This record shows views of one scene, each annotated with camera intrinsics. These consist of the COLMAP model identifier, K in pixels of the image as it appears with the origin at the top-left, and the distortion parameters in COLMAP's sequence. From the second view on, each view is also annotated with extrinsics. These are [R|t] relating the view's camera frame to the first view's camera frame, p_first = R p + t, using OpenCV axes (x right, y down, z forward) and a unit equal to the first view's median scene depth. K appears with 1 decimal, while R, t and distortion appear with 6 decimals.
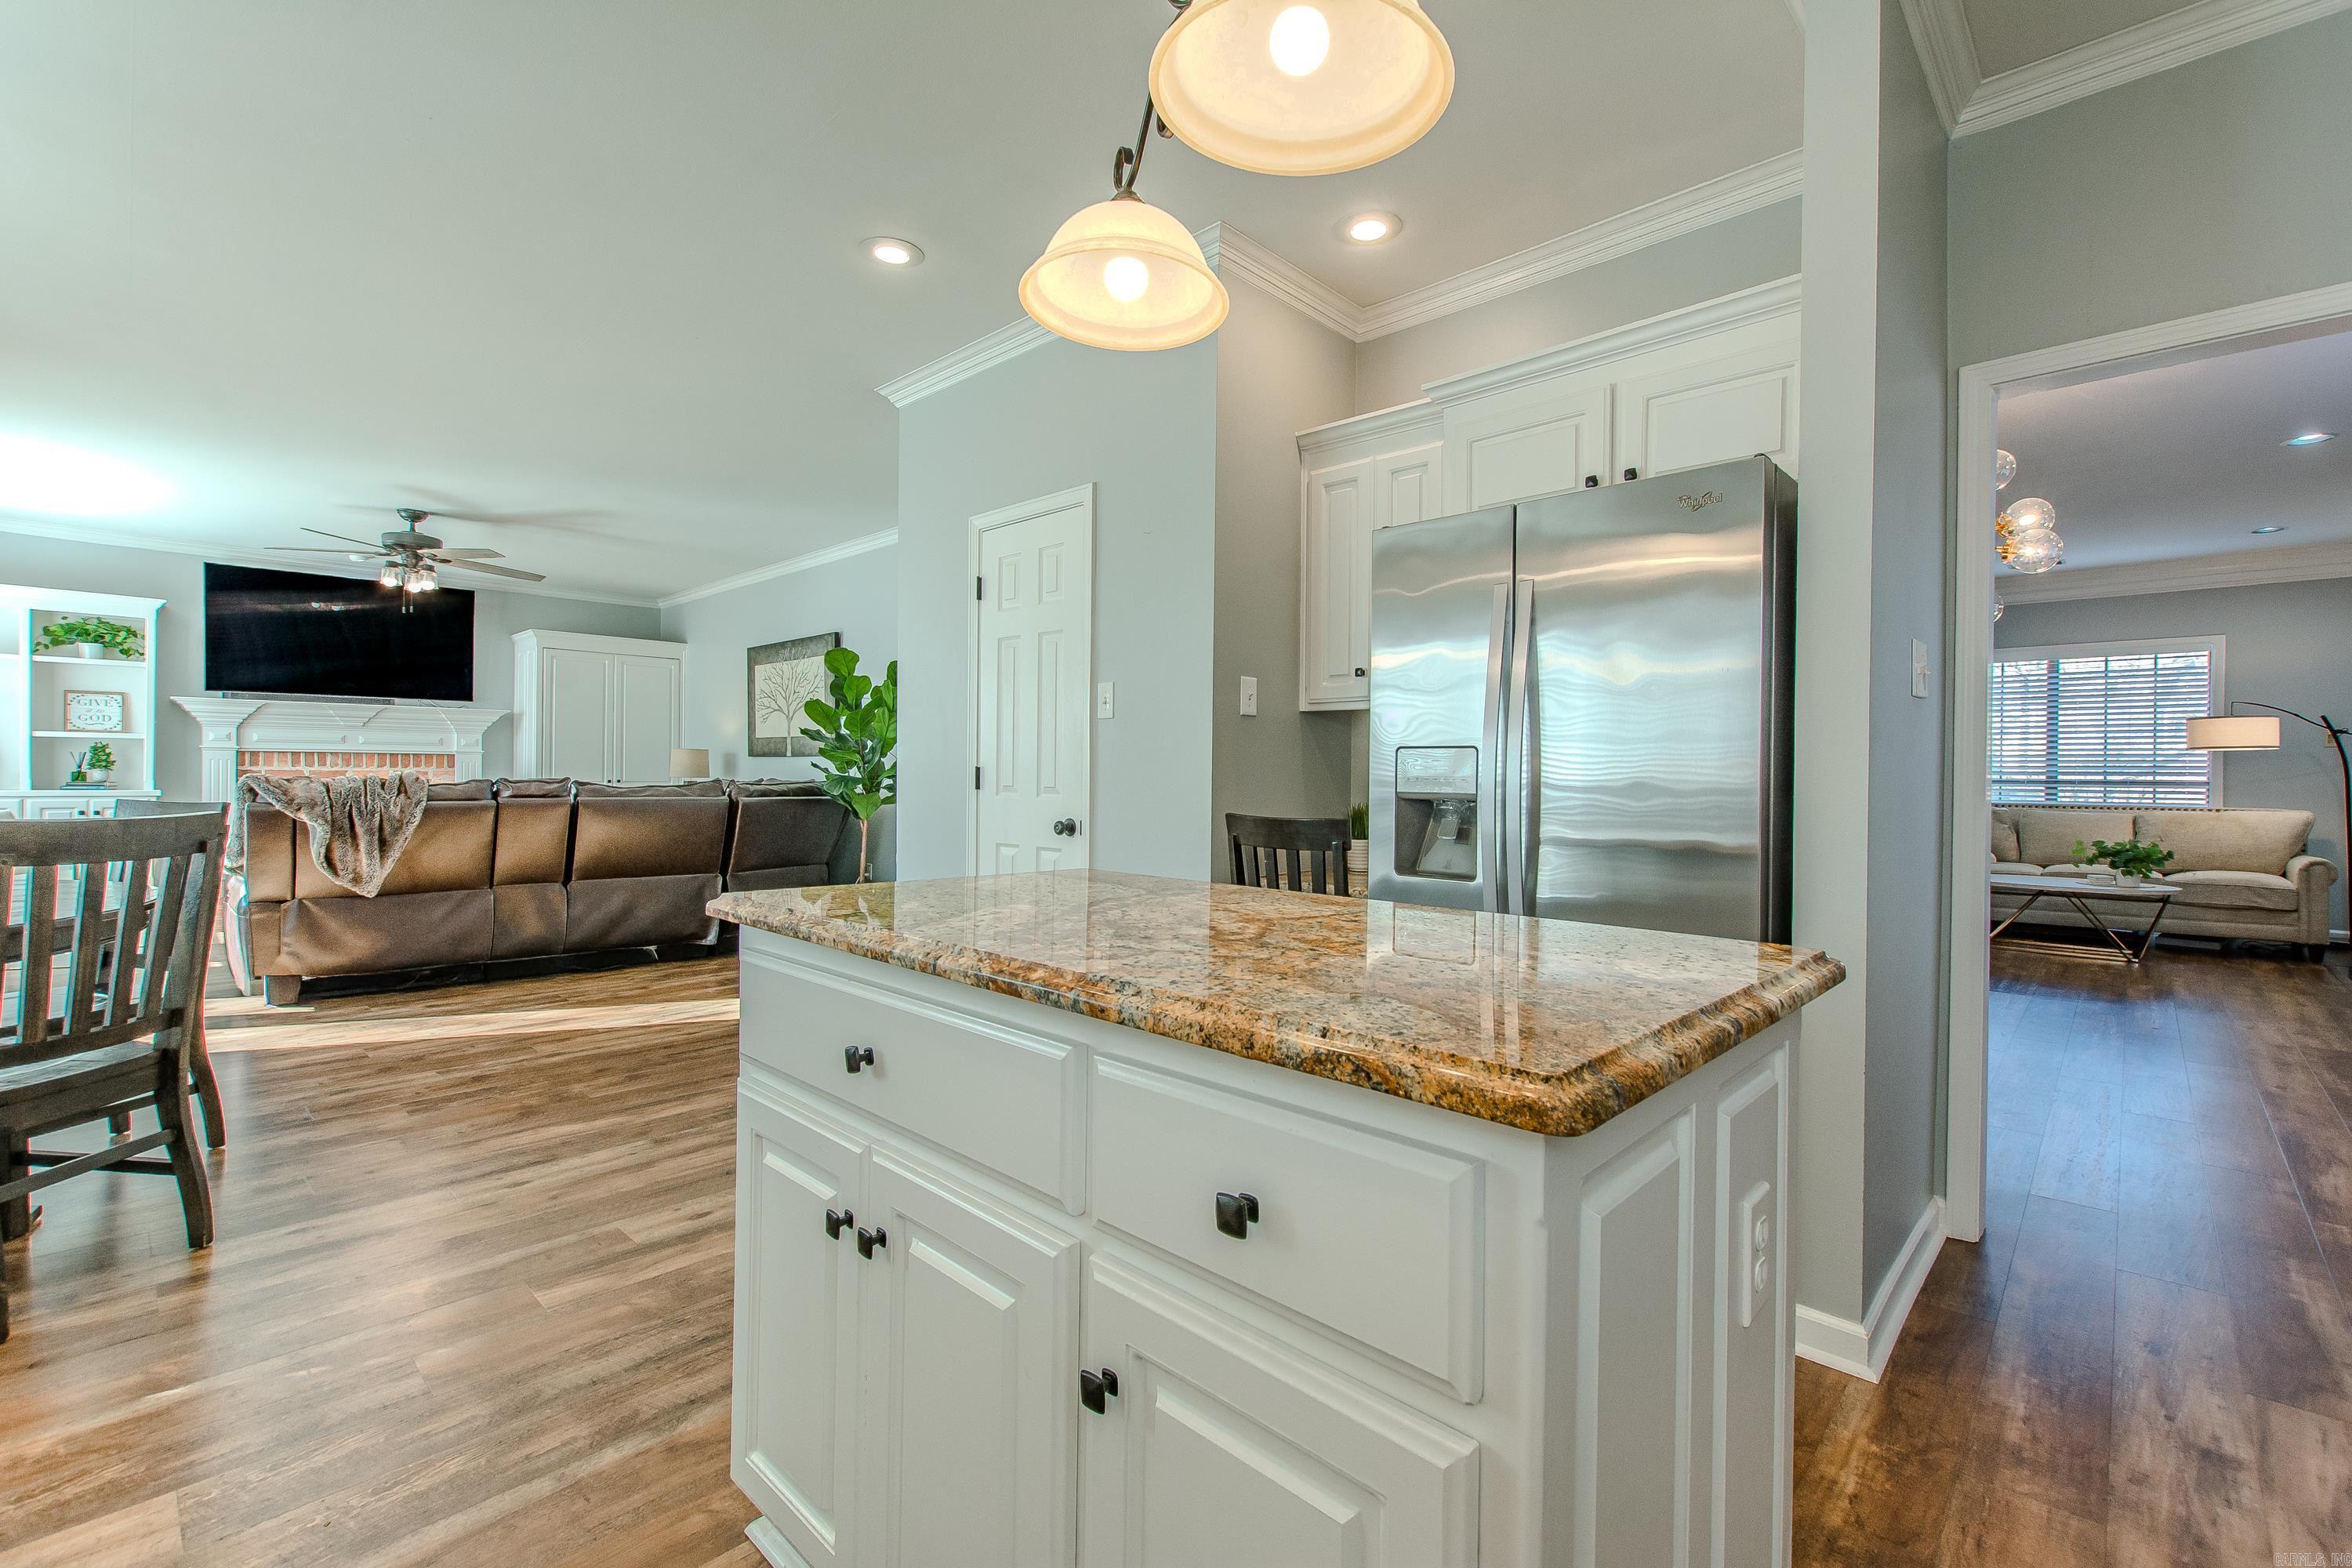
lens RADIAL K [[1015.1, 0, 1185.6], [0, 1015.1, 779.8], [0, 0, 1]] dist [0.008944, -0.004071]
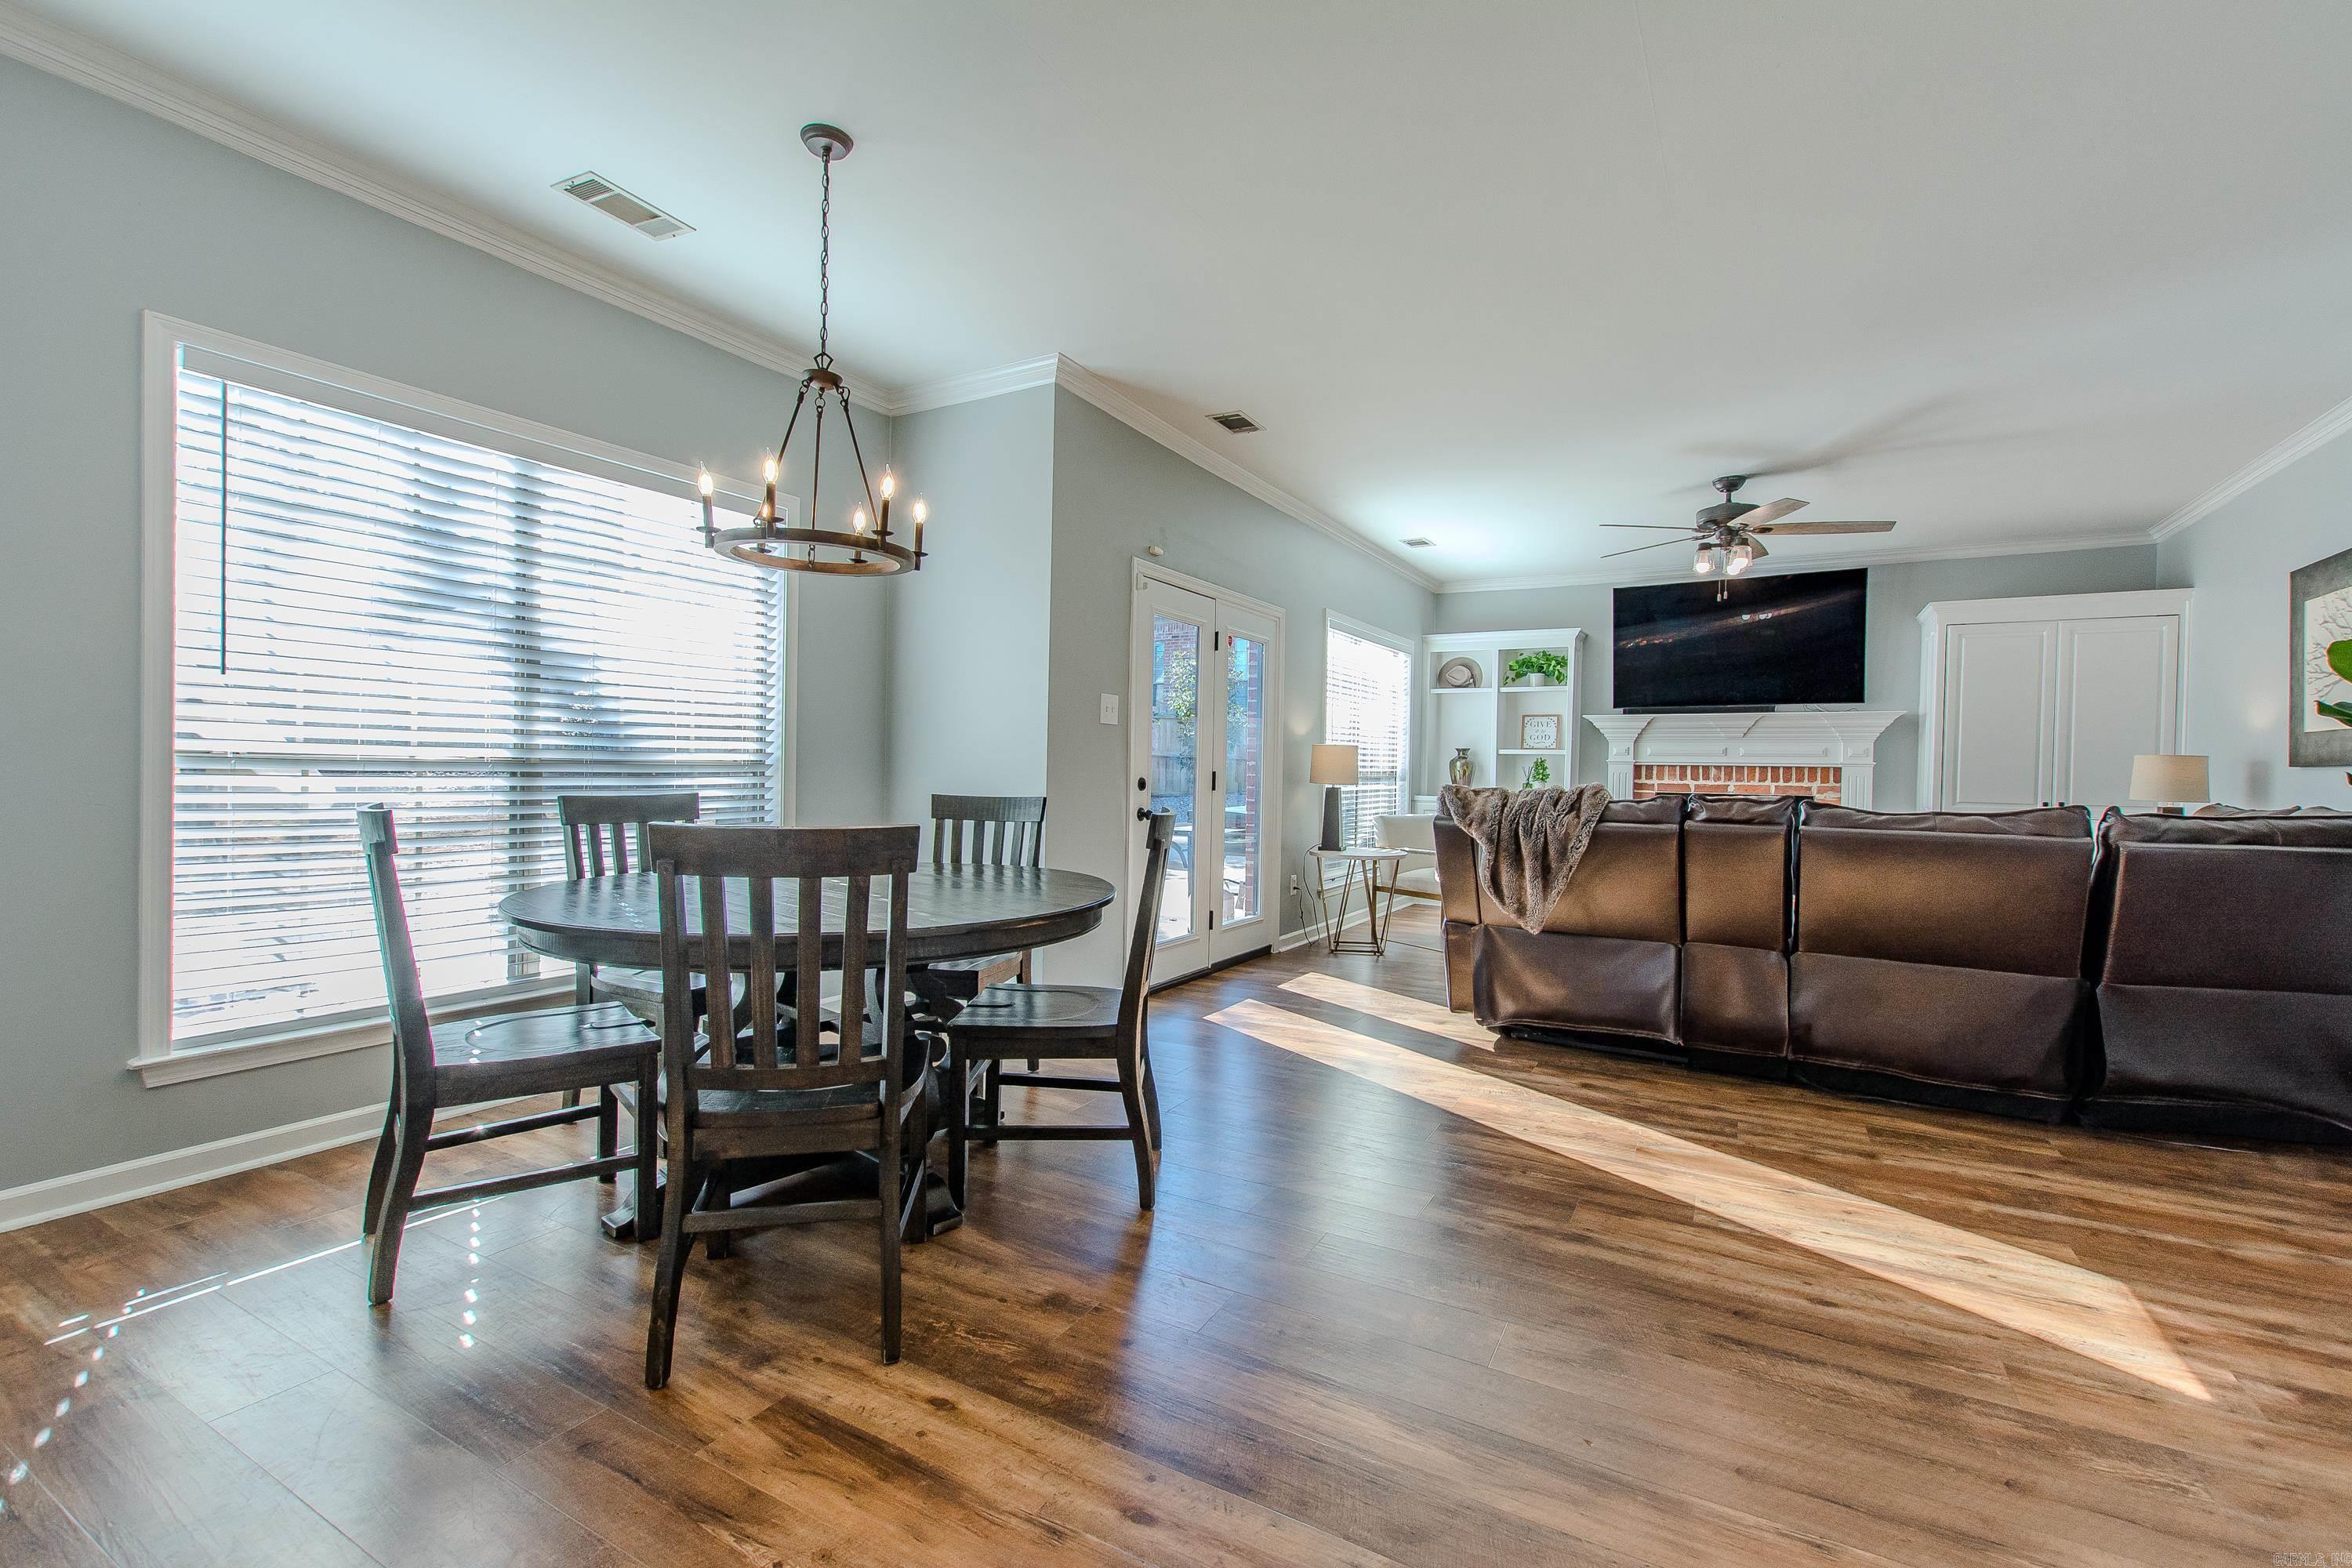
lens RADIAL K [[1015.1, 0, 1185.6], [0, 1015.1, 779.8], [0, 0, 1]] dist [0.008944, -0.004071]
pose [[0.242084, 0.004641, -0.970244, -0.040662], [-0.021927, 0.999759, -0.000689, -0.002633], [0.970007, 0.021441, 0.242128, 0.330866]]
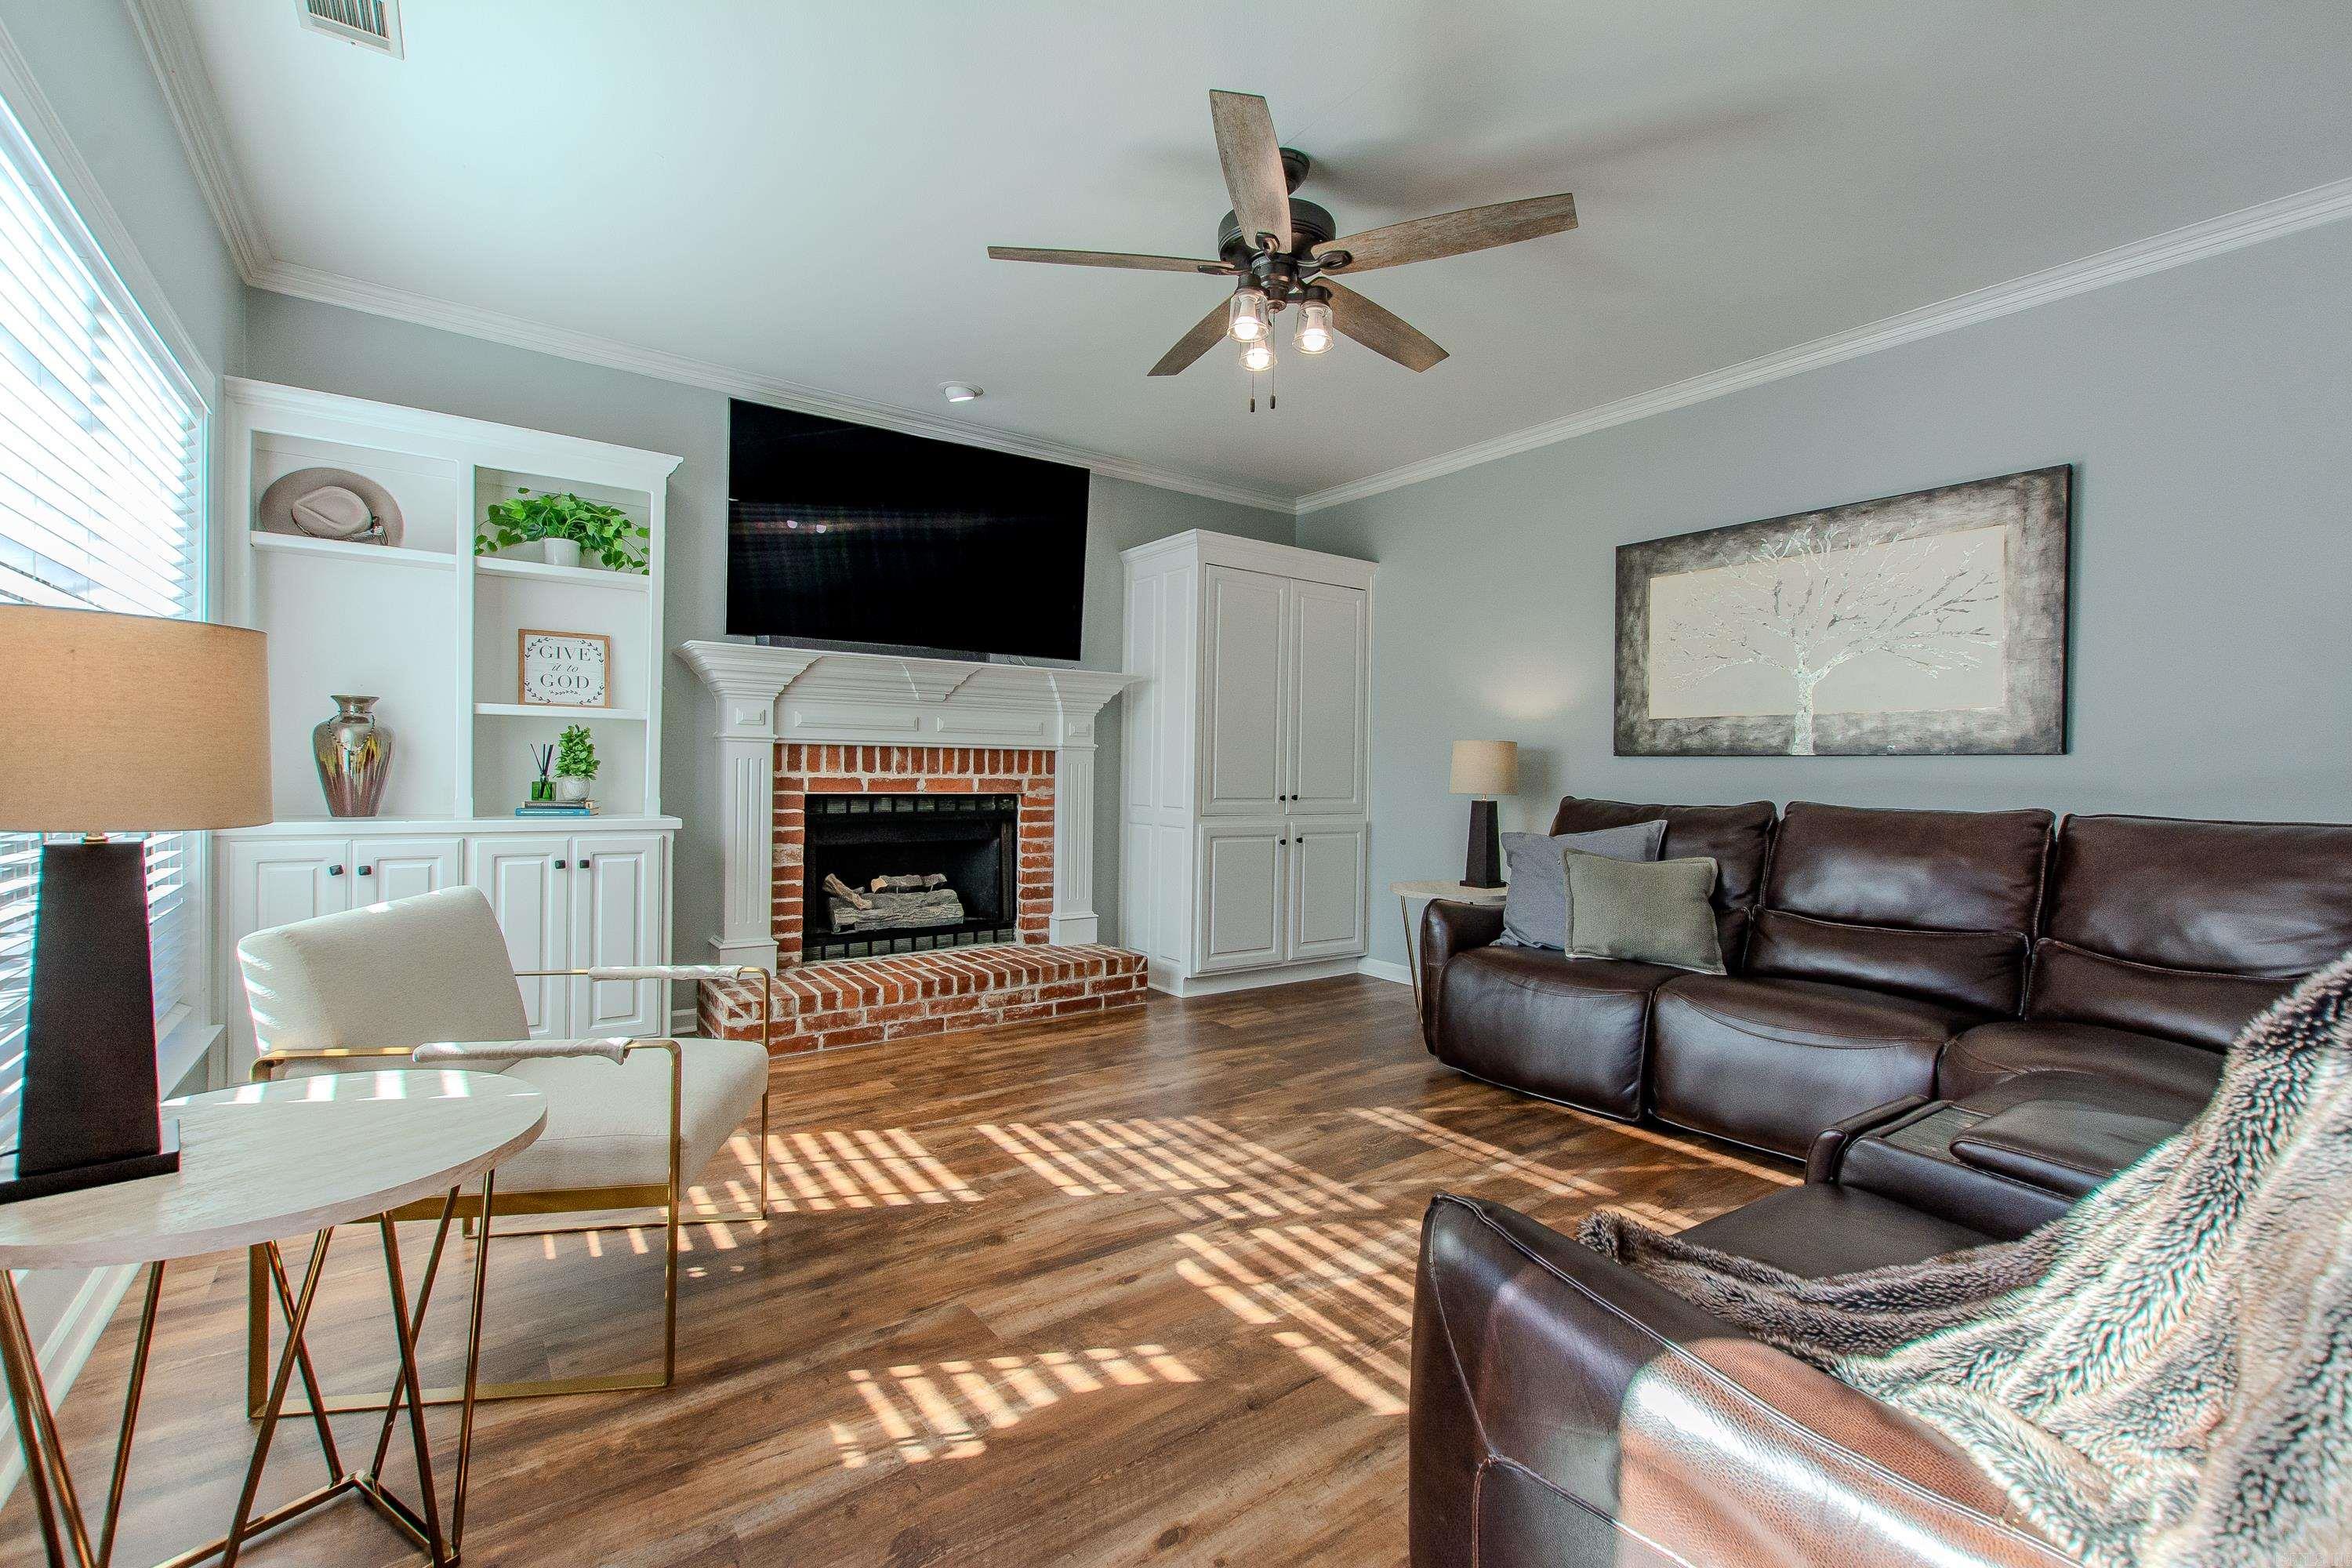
lens RADIAL K [[1018.9, 0, 1183.4], [0, 1018.9, 778.9], [0, 0, 1]] dist [0.009356, -0.000238]
pose [[0.983799, 0.006793, -0.179145, -0.659894], [-0.006883, 0.999976, 0.000118, -0.011646], [0.179142, 0.001117, 0.983823, 0.534420]]
